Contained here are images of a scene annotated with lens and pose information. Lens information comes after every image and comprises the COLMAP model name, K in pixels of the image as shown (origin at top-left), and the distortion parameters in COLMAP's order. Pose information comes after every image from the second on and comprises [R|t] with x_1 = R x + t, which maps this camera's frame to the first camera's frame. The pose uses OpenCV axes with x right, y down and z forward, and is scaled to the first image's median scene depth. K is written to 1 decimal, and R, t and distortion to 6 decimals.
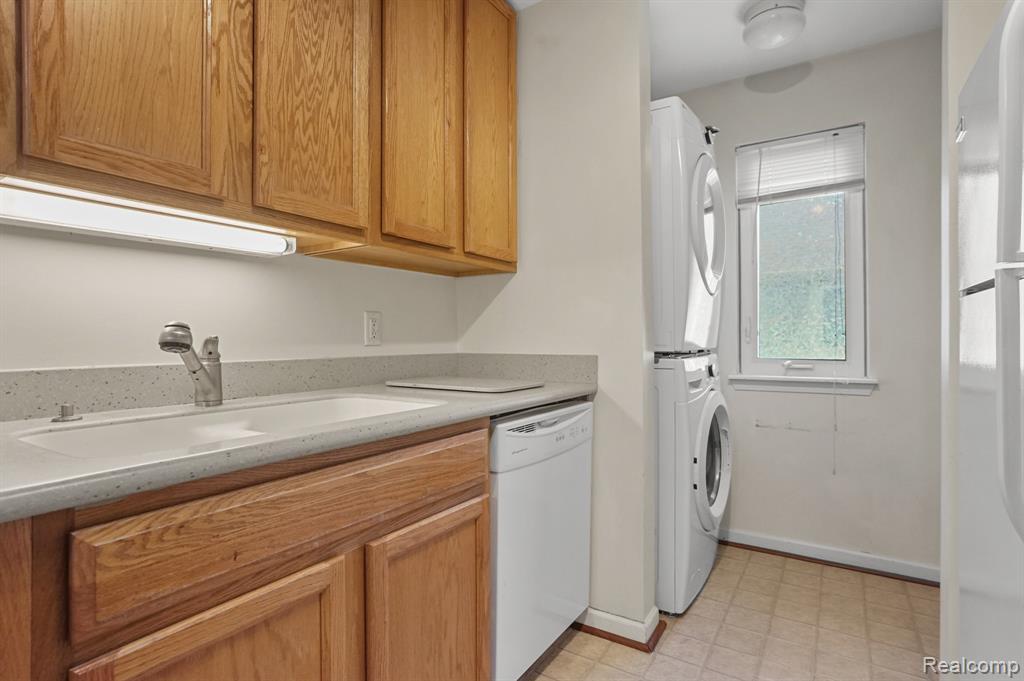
lens RADIAL K [[514.9, 0, 511.6], [0, 514.9, 336.9], [0, 0, 1]] dist [-0.030194, 0.004931]
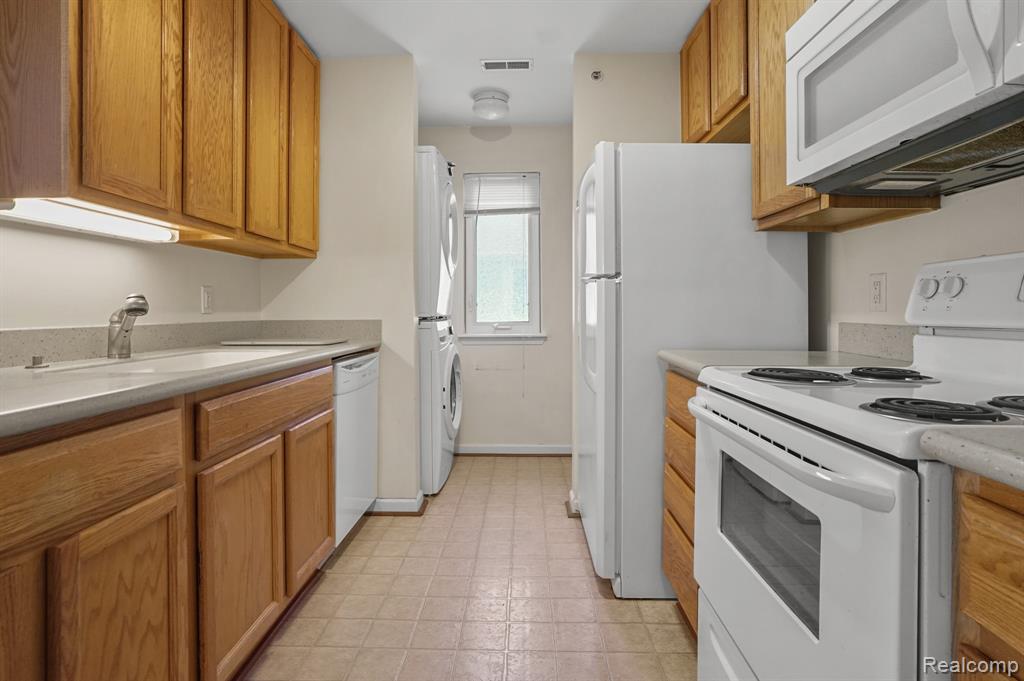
lens RADIAL K [[514.9, 0, 513.5], [0, 514.9, 314.9], [0, 0, 1]] dist [-0.030194, 0.004931]
pose [[0.852427, -0.006964, 0.522800, -0.292342], [0.001909, 0.999946, 0.010207, 0.009230], [-0.522843, -0.007703, 0.852394, -0.446313]]
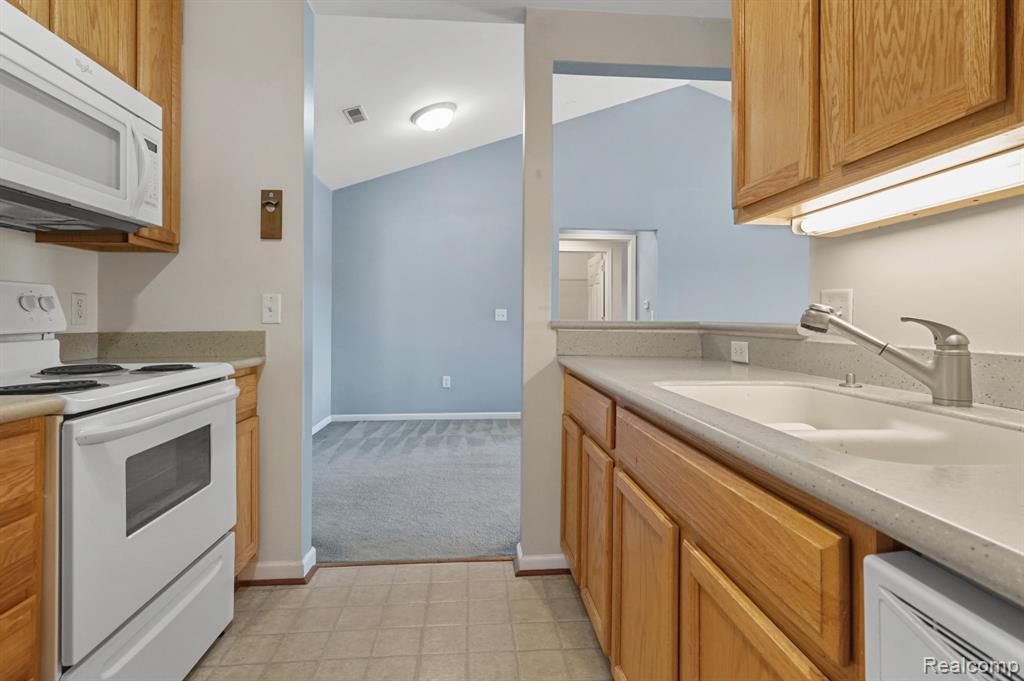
lens RADIAL K [[514.9, 0, 531.0], [0, 514.9, 322.0], [0, 0, 1]] dist [-0.030194, 0.004931]
pose [[-0.773884, -0.001189, -0.633326, 0.289775], [-0.003835, 0.999989, 0.002809, 0.005157], [0.633315, 0.004602, -0.773880, 0.845051]]
